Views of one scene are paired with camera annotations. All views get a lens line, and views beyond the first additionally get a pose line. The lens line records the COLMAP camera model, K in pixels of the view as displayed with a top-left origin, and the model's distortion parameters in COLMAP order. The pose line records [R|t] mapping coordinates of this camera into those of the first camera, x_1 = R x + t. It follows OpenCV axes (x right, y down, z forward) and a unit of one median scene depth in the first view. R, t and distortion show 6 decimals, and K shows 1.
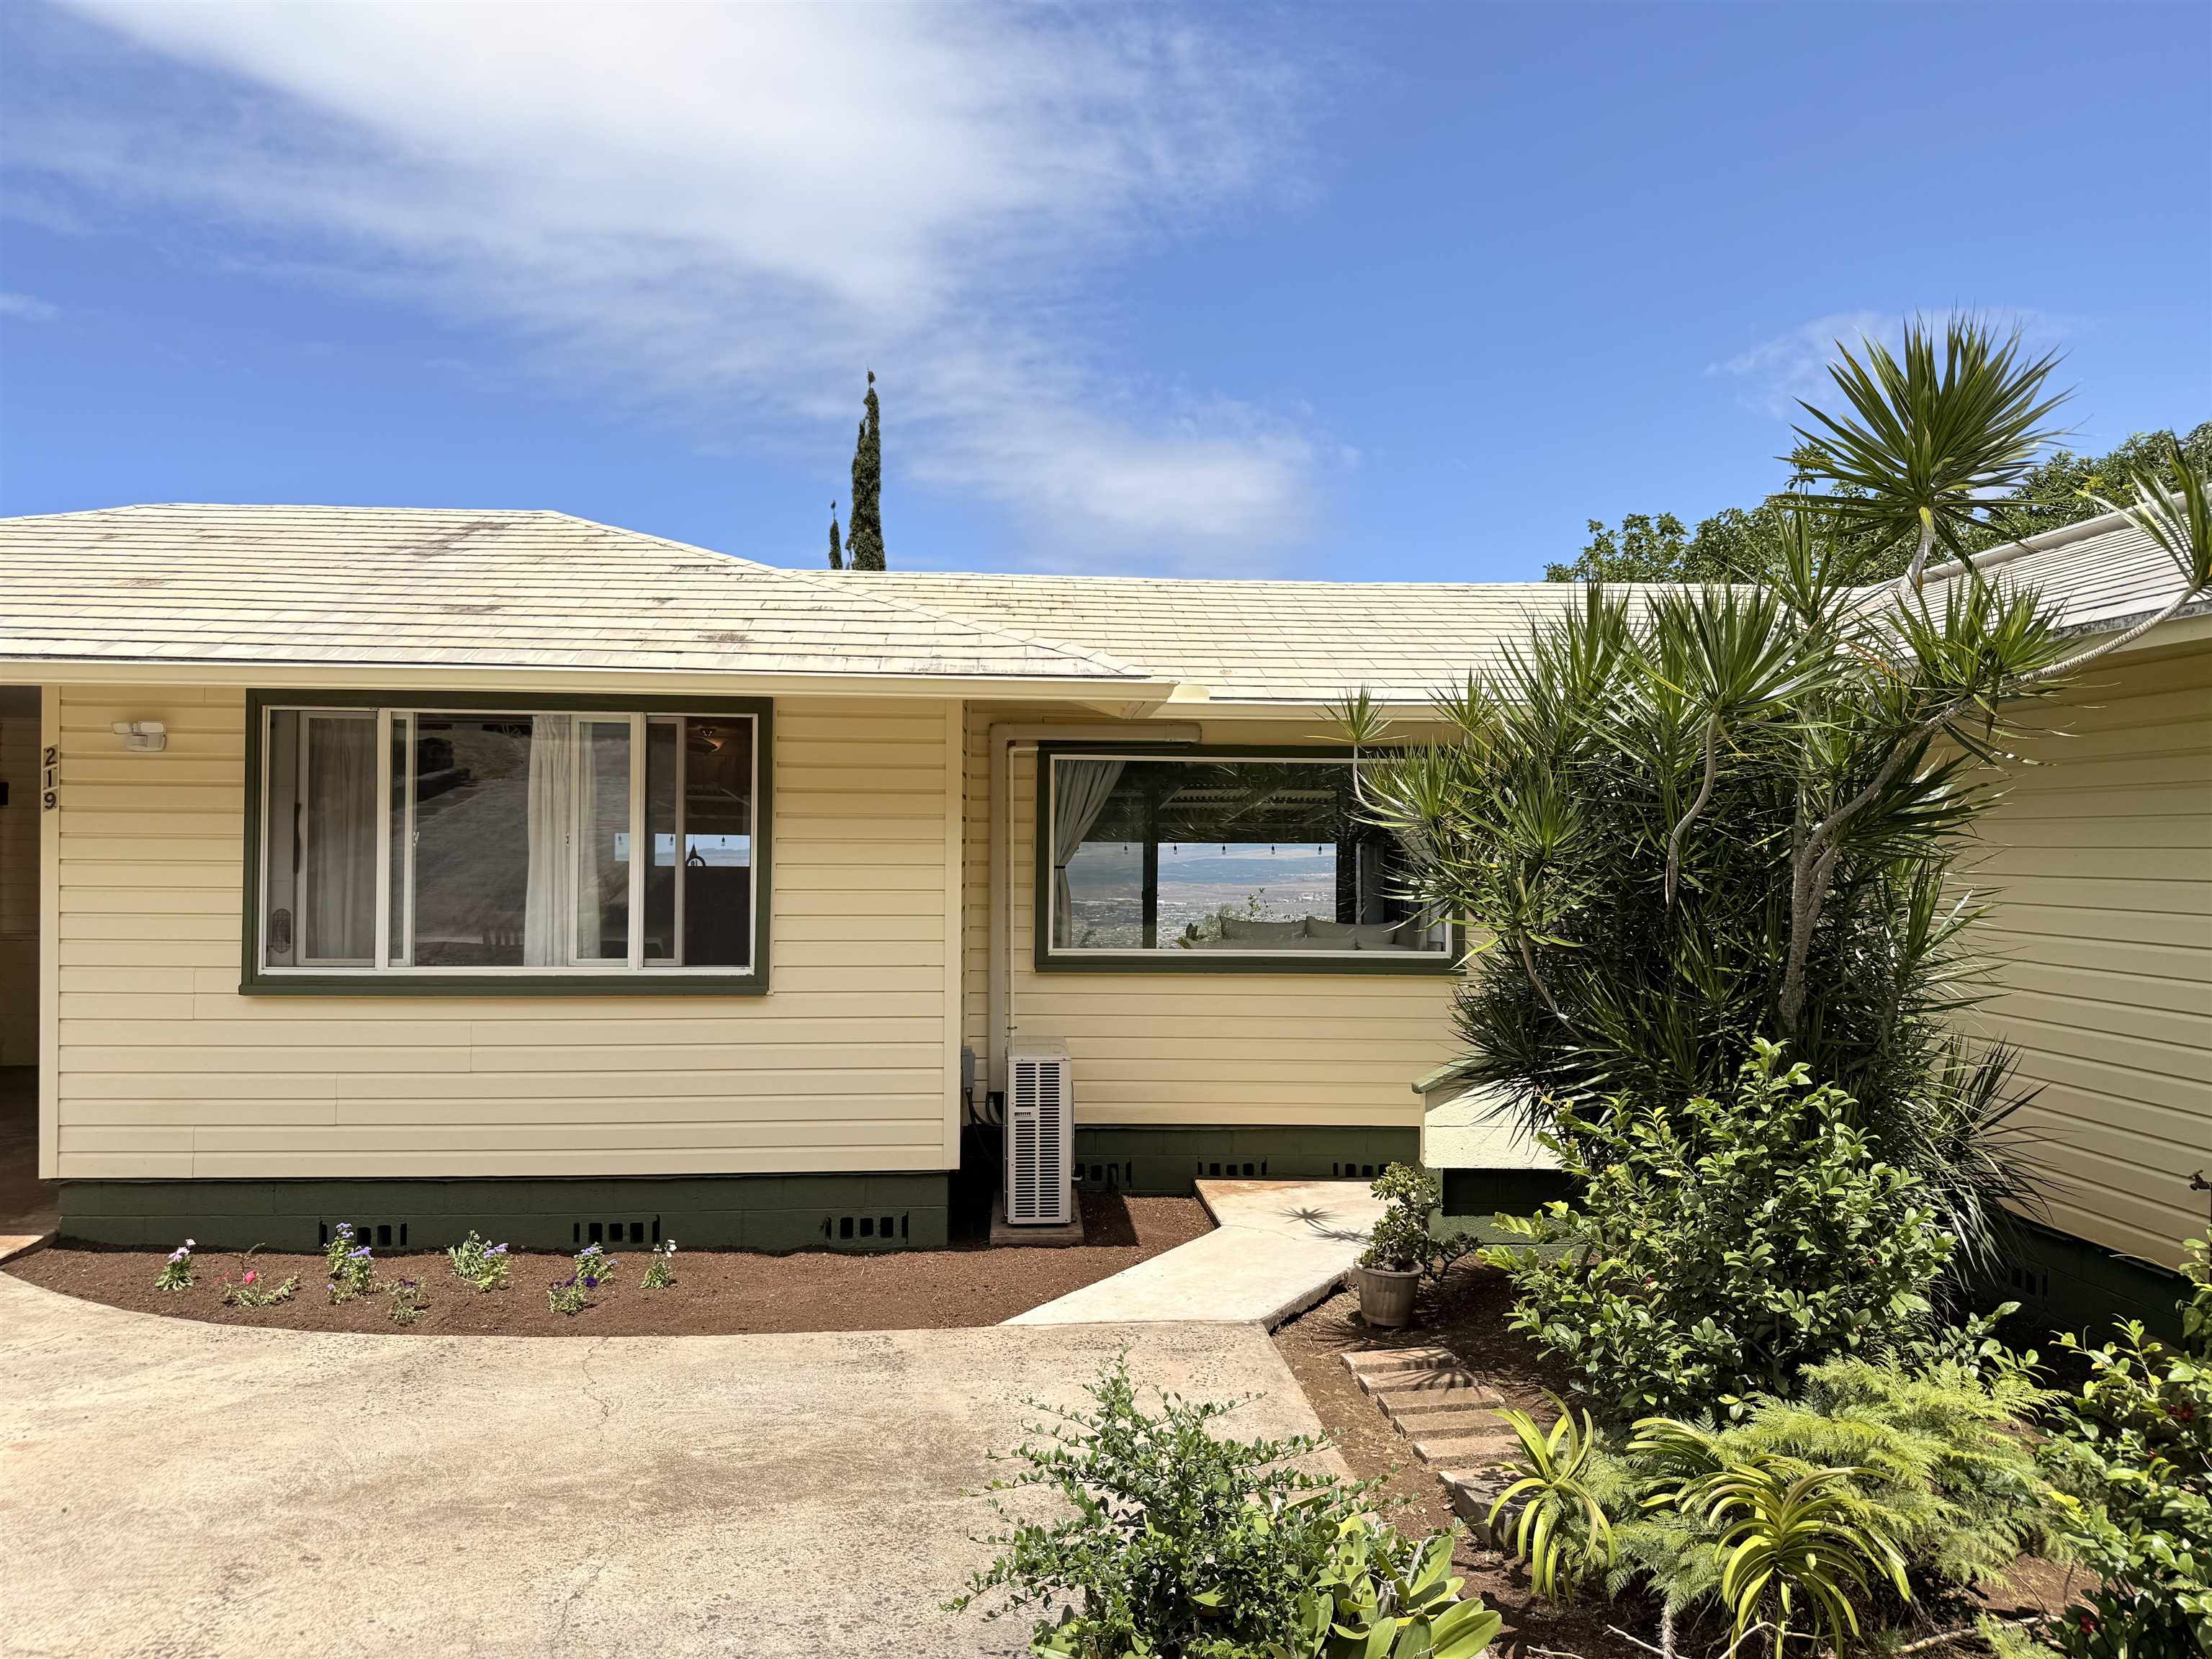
lens RADIAL K [[1520.2, 0, 1083.8], [0, 1520.2, 822.6], [0, 0, 1]] dist [0.006465, -0.005740]
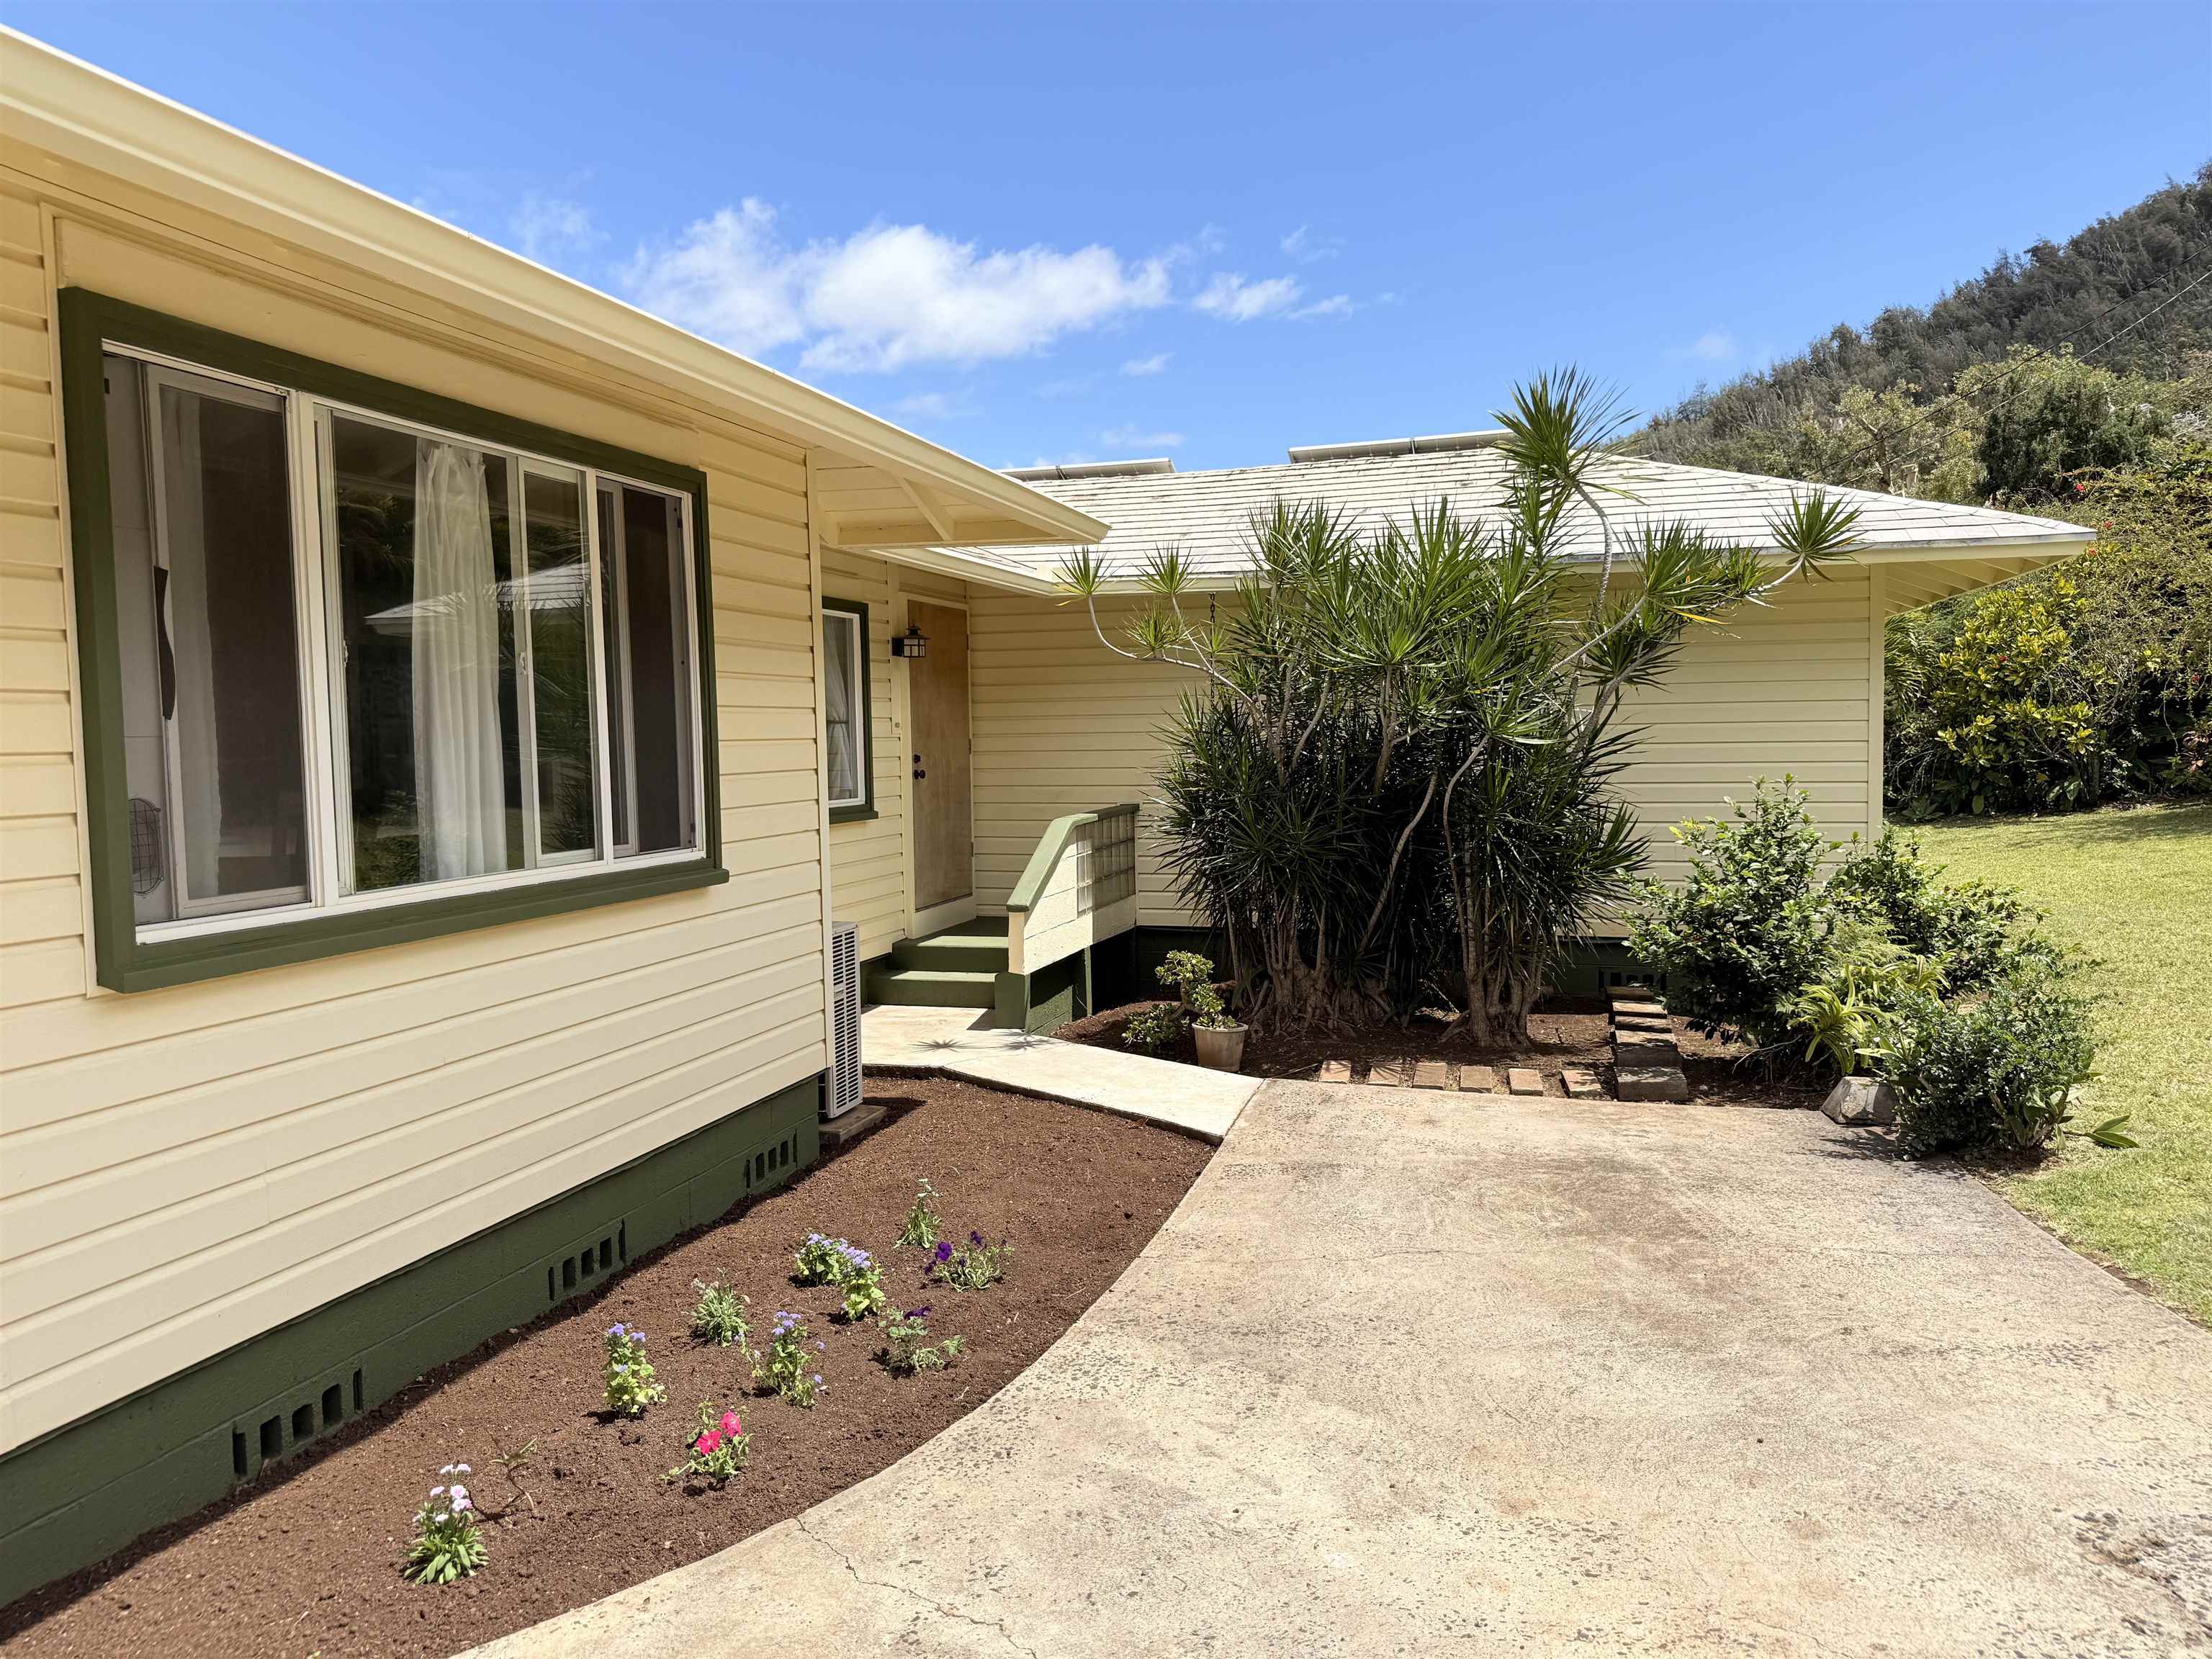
lens RADIAL K [[1520.2, 0, 1084.6], [0, 1520.2, 823.0], [0, 0, 1]] dist [0.006465, -0.005740]
pose [[0.373369, -0.068707, 0.925135, -1.143981], [0.004523, 0.997376, 0.072247, 0.043518], [-0.927672, -0.022791, 0.372700, 0.772366]]
